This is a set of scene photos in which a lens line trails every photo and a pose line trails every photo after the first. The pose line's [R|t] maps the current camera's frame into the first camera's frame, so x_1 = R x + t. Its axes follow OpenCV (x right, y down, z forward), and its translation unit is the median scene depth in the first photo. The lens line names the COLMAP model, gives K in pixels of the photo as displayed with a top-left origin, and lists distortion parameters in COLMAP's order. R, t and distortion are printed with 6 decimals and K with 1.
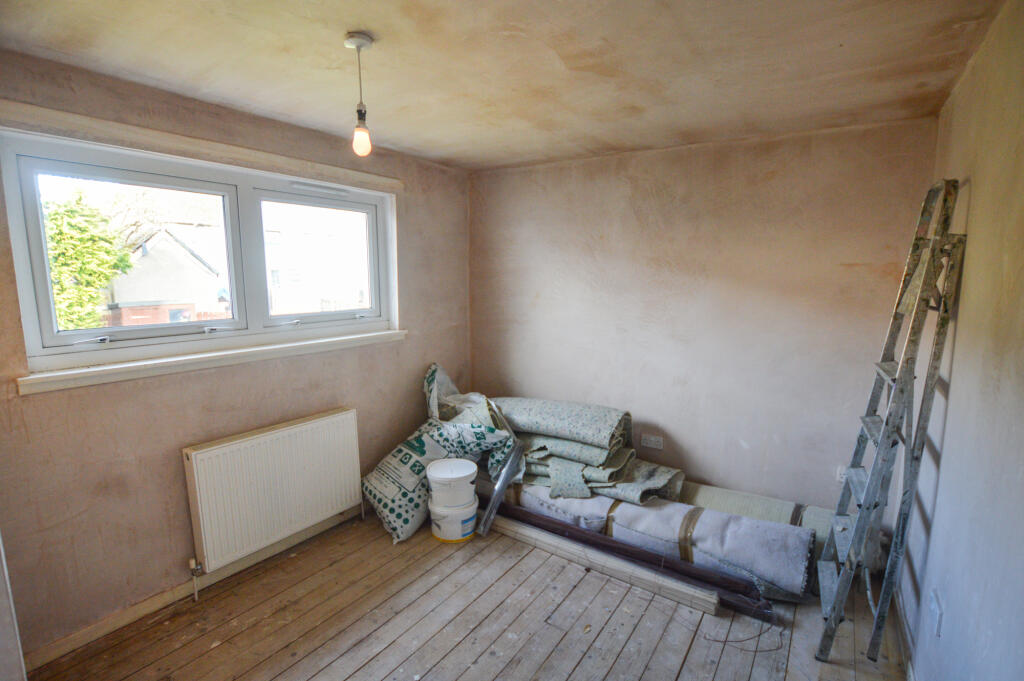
lens RADIAL K [[487.7, 0, 508.3], [0, 487.7, 346.8], [0, 0, 1]] dist [-0.037298, 0.005926]
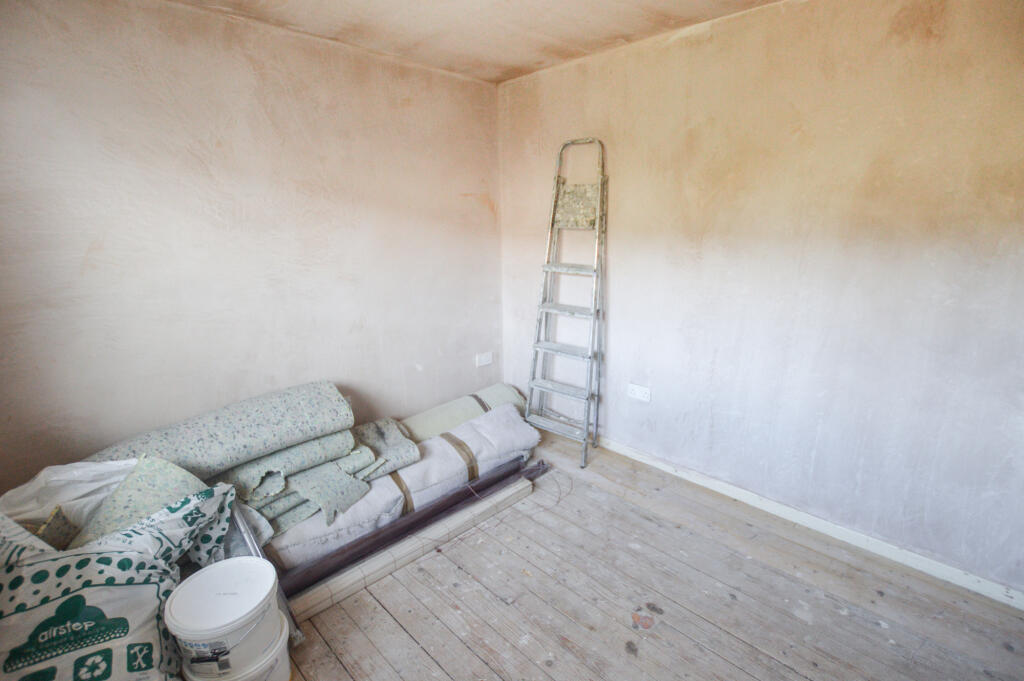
lens RADIAL K [[487.7, 0, 508.3], [0, 487.7, 346.8], [0, 0, 1]] dist [-0.037298, 0.005926]
pose [[0.157515, -0.267942, 0.950471, -0.499640], [0.146744, 0.958151, 0.245789, -0.077530], [-0.976553, 0.100760, 0.190242, 0.617280]]
